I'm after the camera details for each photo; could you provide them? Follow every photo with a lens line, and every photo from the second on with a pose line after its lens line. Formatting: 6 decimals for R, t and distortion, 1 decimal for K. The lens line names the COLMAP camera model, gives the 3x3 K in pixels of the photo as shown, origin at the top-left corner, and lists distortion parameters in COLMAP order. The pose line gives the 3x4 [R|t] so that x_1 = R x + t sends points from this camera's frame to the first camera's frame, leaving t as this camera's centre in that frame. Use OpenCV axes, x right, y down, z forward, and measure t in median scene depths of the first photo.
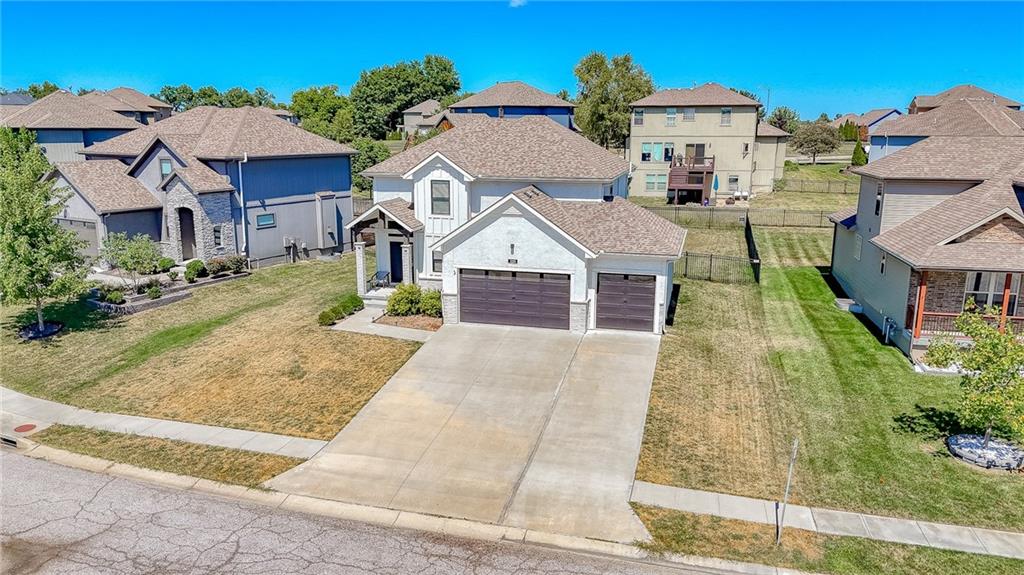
lens RADIAL K [[750.4, 0, 511.8], [0, 750.4, 289.1], [0, 0, 1]] dist [0.071973, -0.067211]
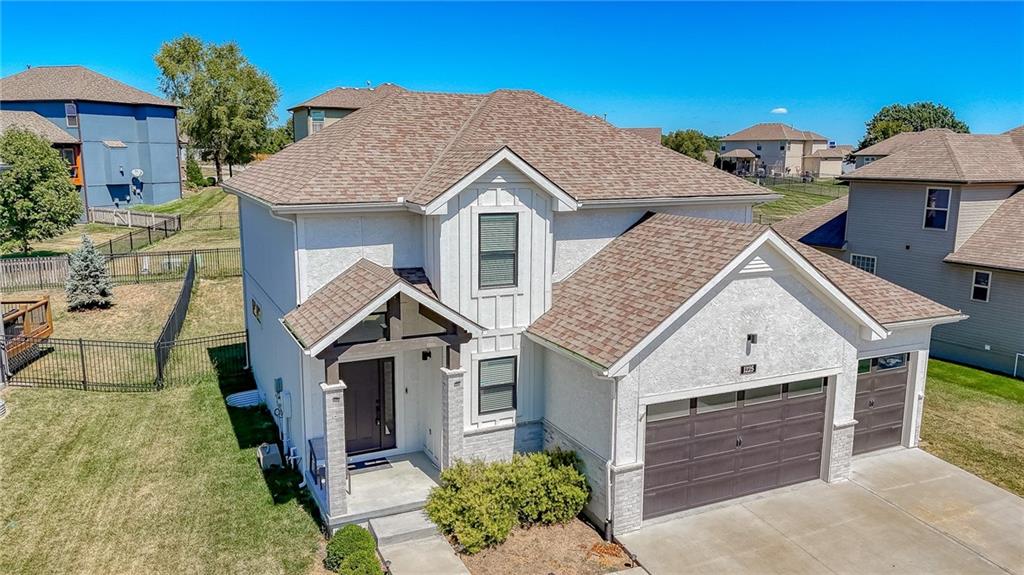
lens RADIAL K [[750.4, 0, 510.9], [0, 750.4, 288.0], [0, 0, 1]] dist [0.071973, -0.067211]
pose [[0.762421, -0.114374, 0.636893, -0.390326], [0.135245, 0.990683, 0.016006, -0.109536], [-0.632789, 0.073933, 0.770786, 0.671405]]
